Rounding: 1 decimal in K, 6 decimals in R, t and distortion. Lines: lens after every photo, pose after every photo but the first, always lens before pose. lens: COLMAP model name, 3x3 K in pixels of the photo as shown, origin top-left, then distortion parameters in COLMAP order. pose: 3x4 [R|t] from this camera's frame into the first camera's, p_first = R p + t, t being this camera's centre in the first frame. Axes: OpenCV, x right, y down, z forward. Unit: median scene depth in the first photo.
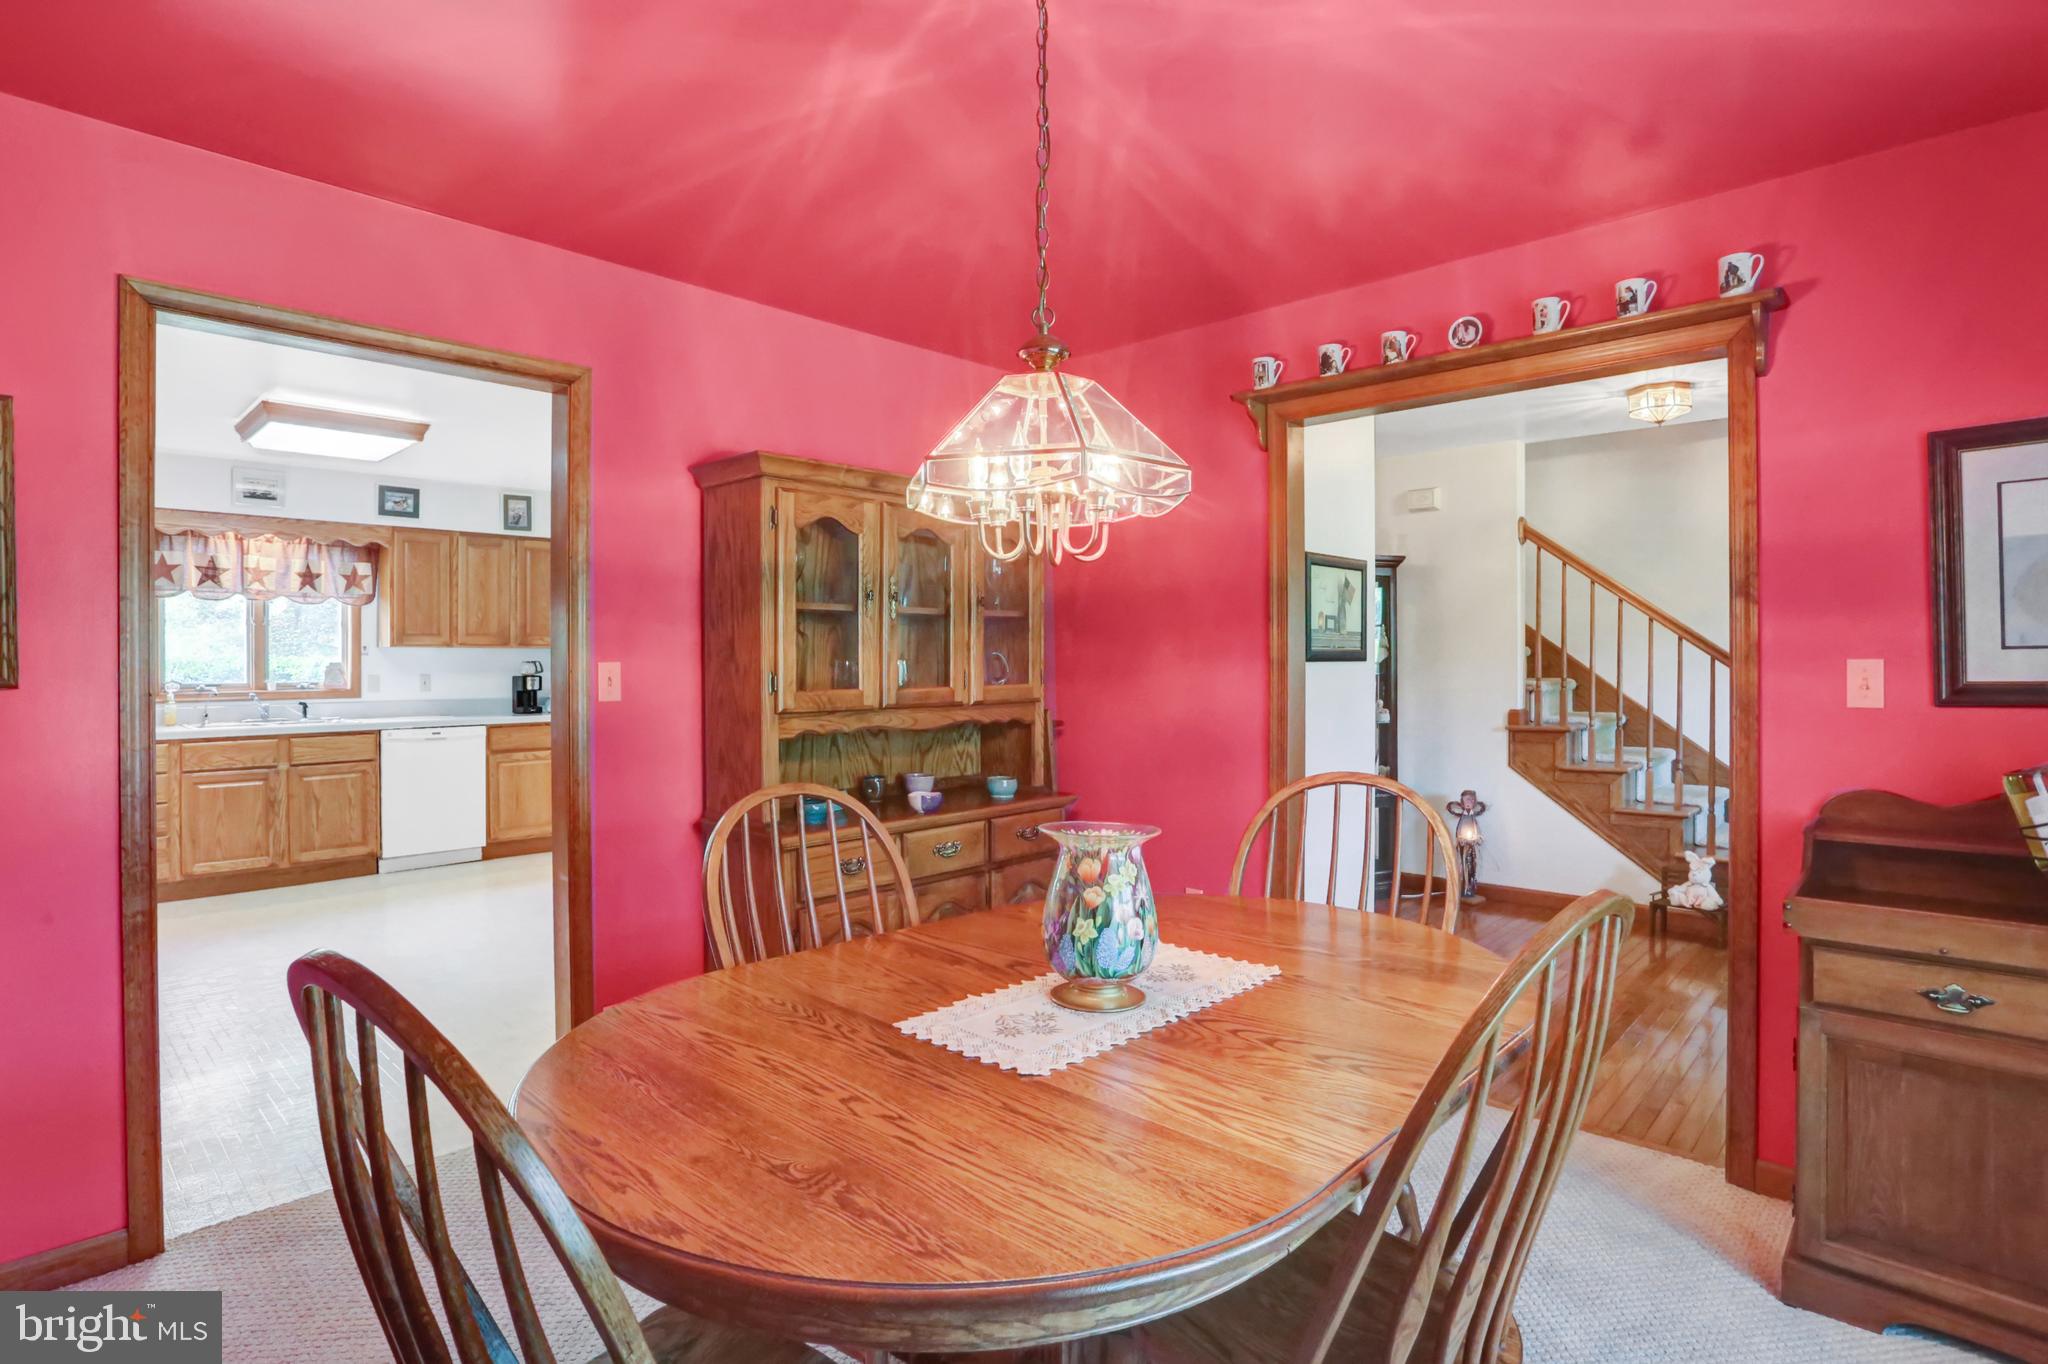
lens RADIAL K [[995.1, 0, 975.9], [0, 995.1, 665.2], [0, 0, 1]] dist [-0.086897, 0.047905]
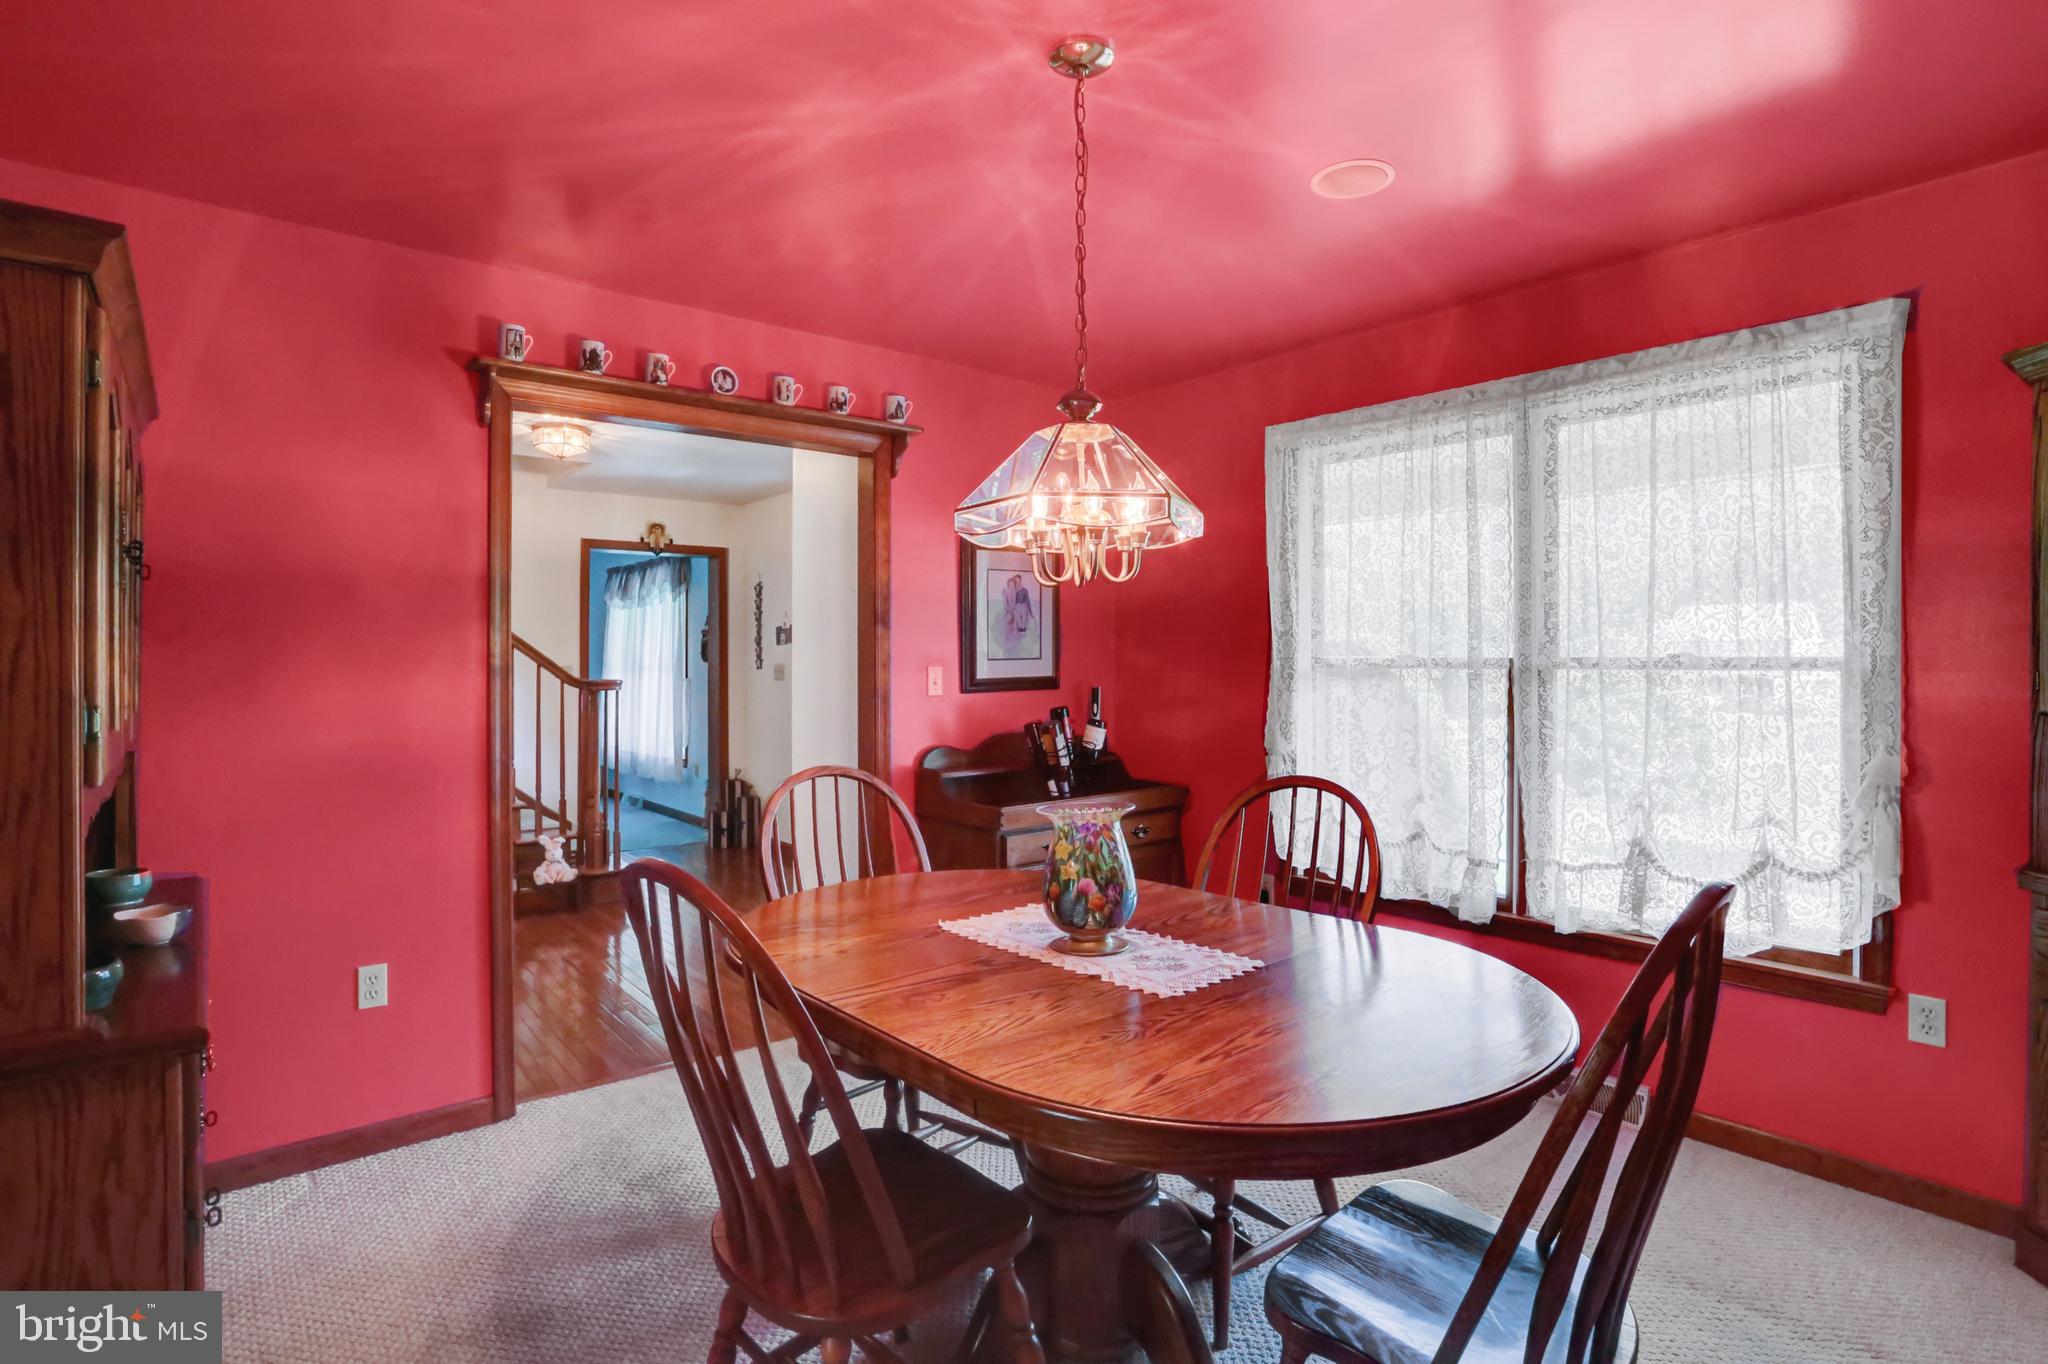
lens RADIAL K [[1008.9, 0, 1021.8], [0, 1008.9, 677.3], [0, 0, 1]] dist [-0.097360, 0.049142]
pose [[0.114913, -0.011928, 0.993304, -0.833310], [0.006893, 0.999913, 0.011210, -0.006981], [-0.993352, 0.005559, 0.114985, 0.702991]]
